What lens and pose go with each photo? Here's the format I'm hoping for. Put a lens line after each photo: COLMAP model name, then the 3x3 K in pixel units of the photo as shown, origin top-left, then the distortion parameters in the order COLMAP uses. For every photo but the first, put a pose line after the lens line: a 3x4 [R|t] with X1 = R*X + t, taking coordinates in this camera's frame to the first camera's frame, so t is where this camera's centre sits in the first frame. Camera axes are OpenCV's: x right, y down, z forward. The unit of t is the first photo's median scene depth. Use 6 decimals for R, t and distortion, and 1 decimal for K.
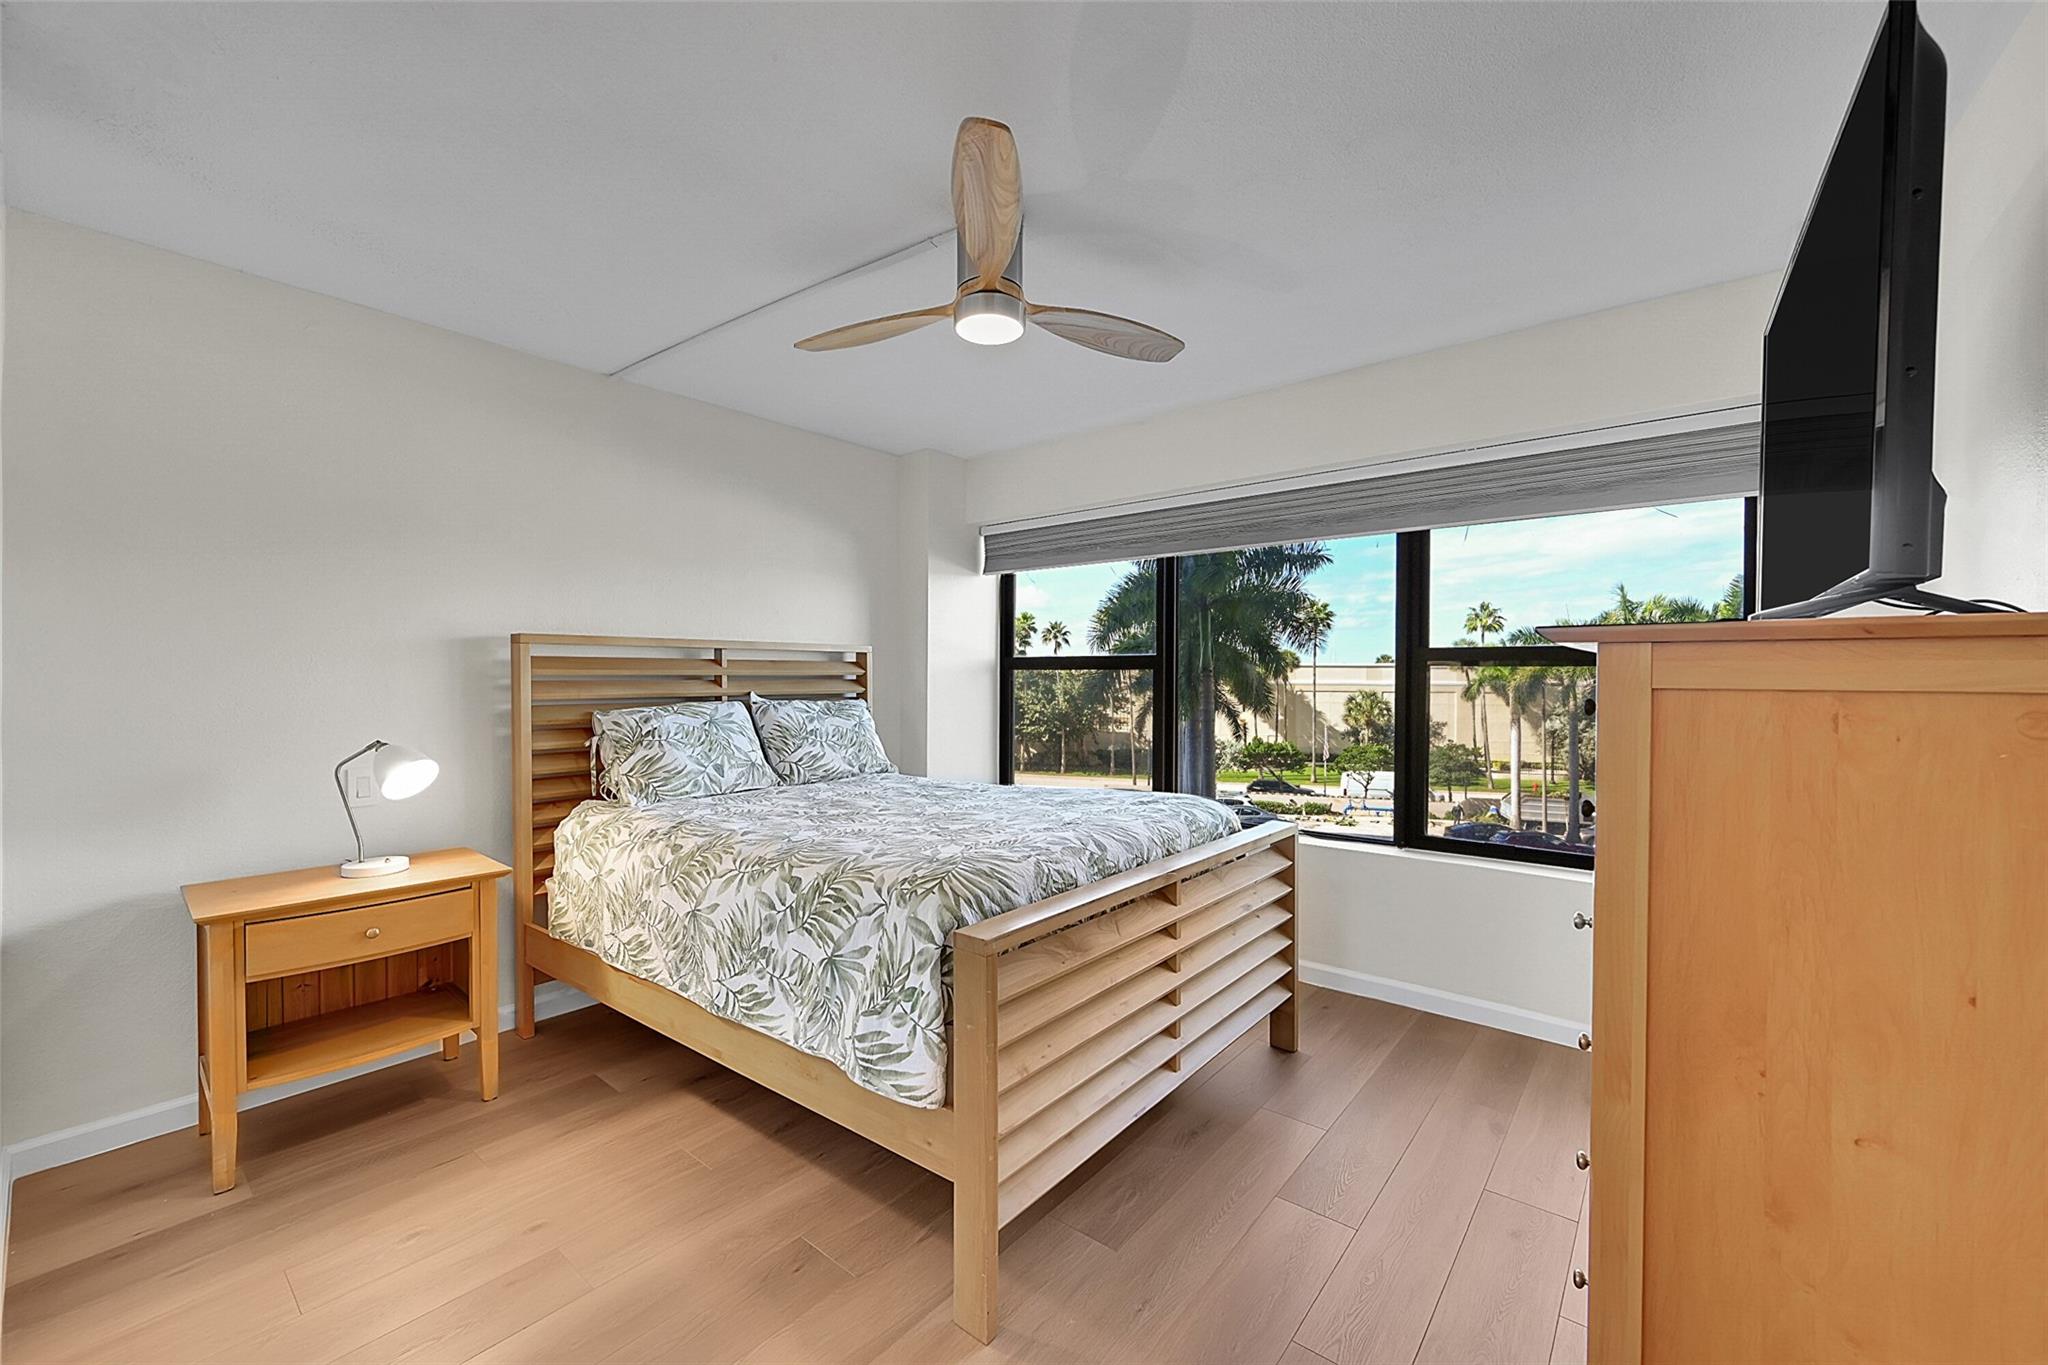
lens RADIAL K [[802.4, 0, 1020.1], [0, 802.4, 685.1], [0, 0, 1]] dist [-0.001611, -0.000037]
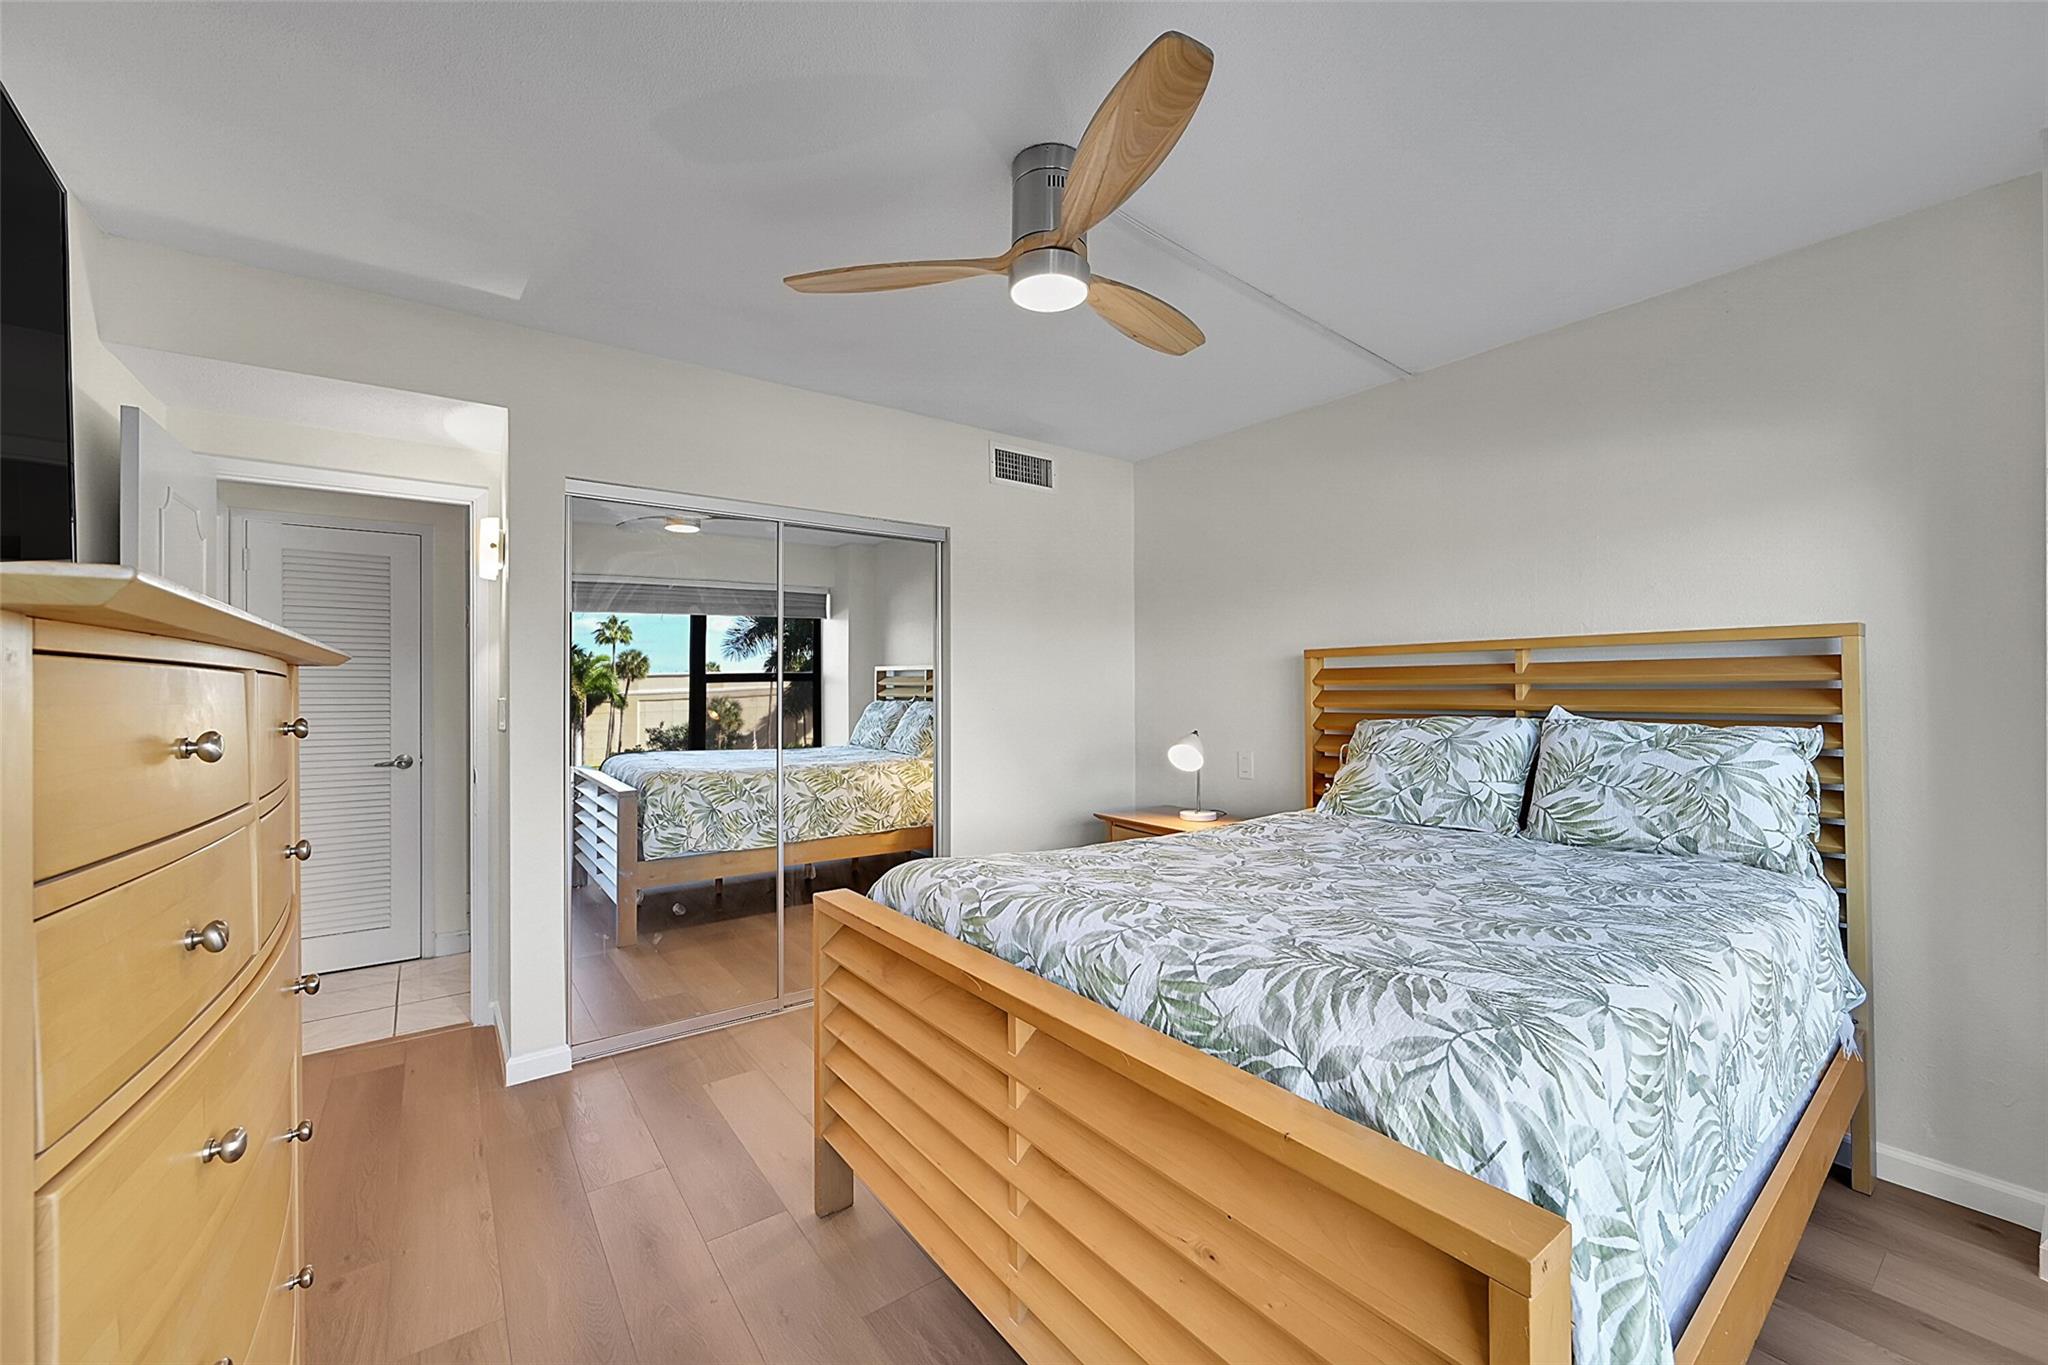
lens RADIAL K [[802.4, 0, 1020.1], [0, 802.4, 685.1], [0, 0, 1]] dist [-0.001611, -0.000037]
pose [[-0.232834, -0.003579, -0.972510, 0.566968], [-0.005147, 0.999984, -0.002448, -0.007375], [0.972503, 0.004435, -0.232848, 0.812122]]
